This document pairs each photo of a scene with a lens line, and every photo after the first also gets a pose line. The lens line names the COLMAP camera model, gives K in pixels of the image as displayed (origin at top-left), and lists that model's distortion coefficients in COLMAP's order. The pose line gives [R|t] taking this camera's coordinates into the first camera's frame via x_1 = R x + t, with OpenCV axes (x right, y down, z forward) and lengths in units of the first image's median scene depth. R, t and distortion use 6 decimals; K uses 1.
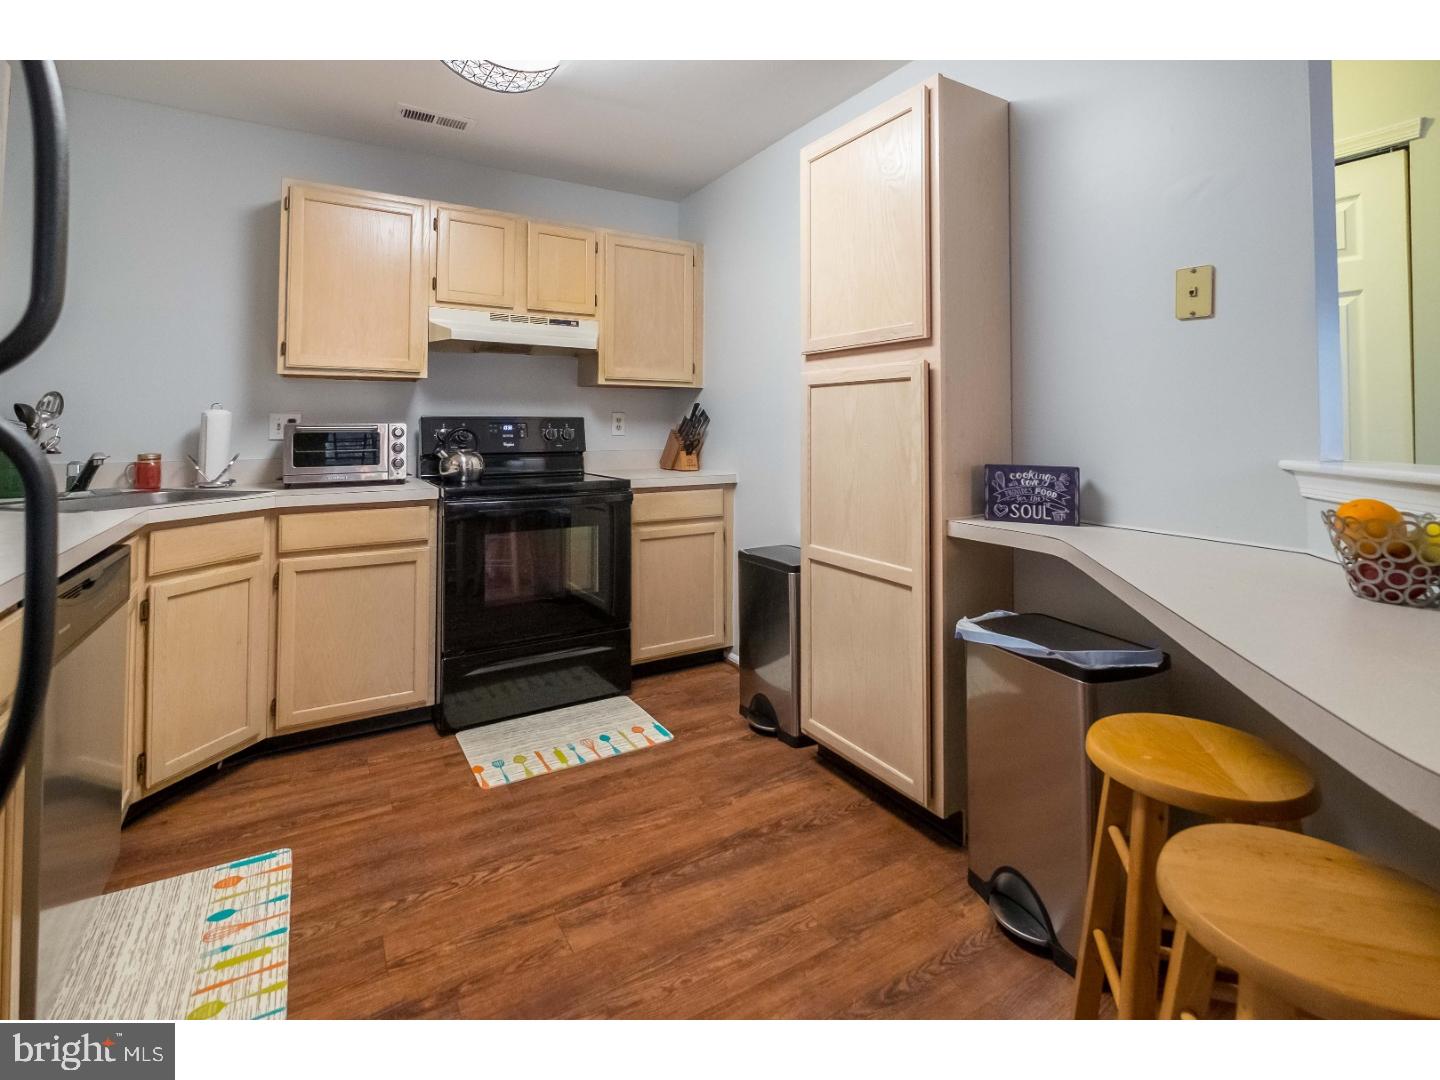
lens RADIAL K [[697.5, 0, 723.2], [0, 697.5, 402.3], [0, 0, 1]] dist [0.001400, -0.000268]
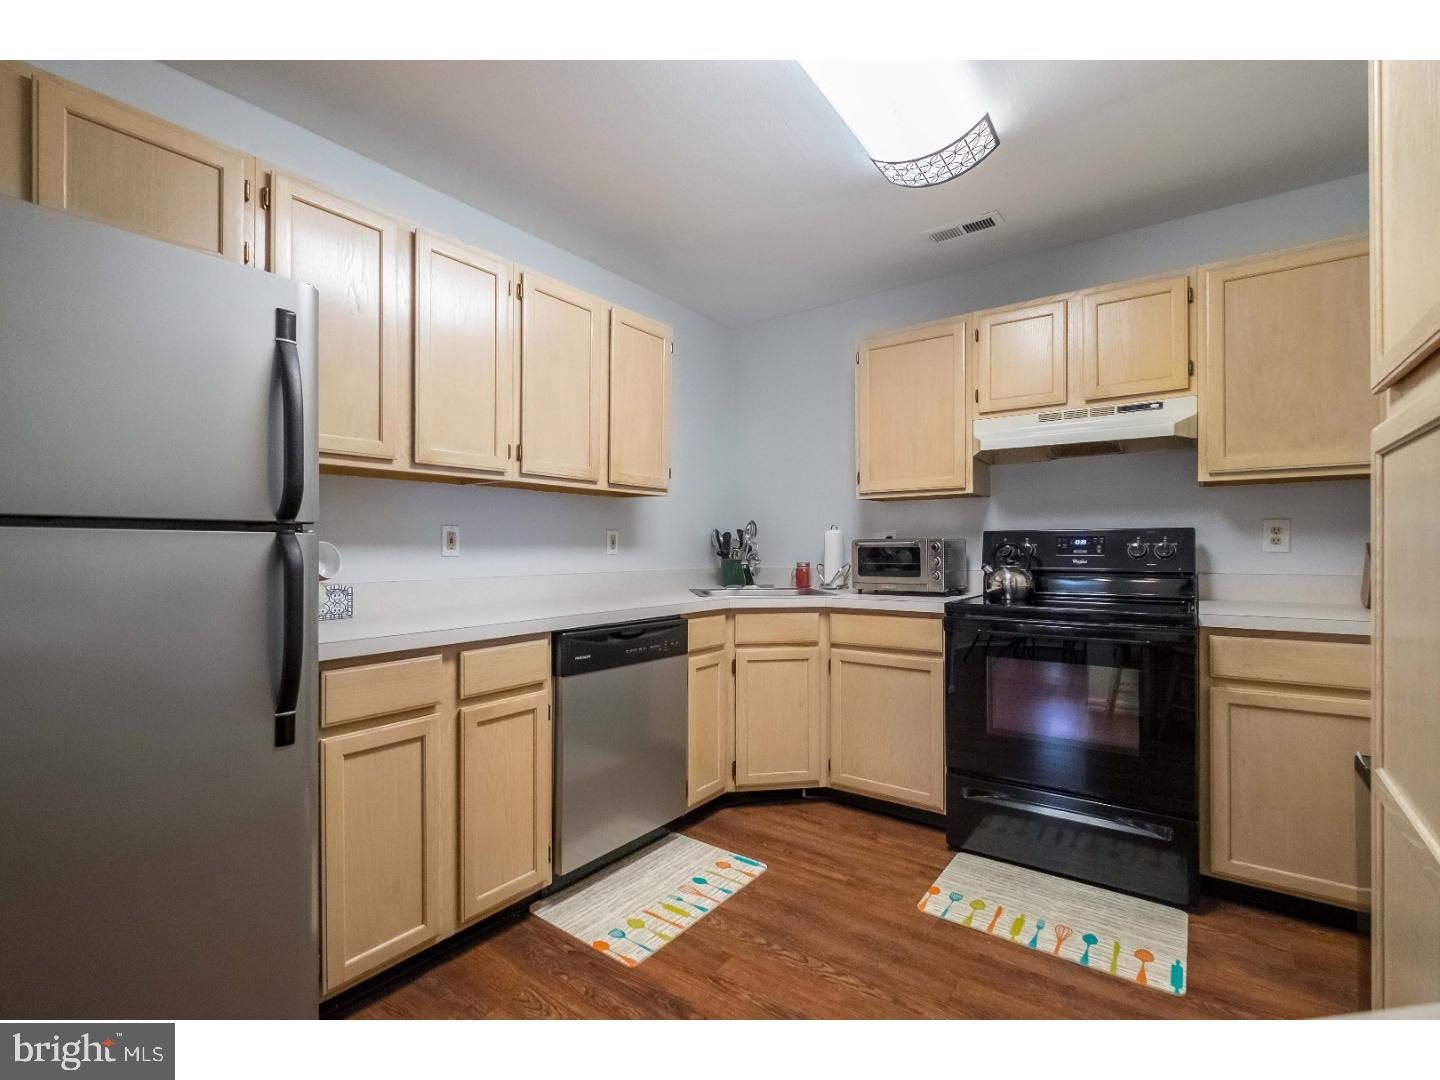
lens RADIAL K [[666.5, 0, 720.0], [0, 666.5, 540.0], [0, 0, 1]] dist [0.000703, -0.000378]
pose [[0.366934, -0.008144, -0.930211, 0.364112], [0.037654, 0.999272, 0.006105, 0.015017], [0.929484, -0.037267, 0.366974, 0.348504]]
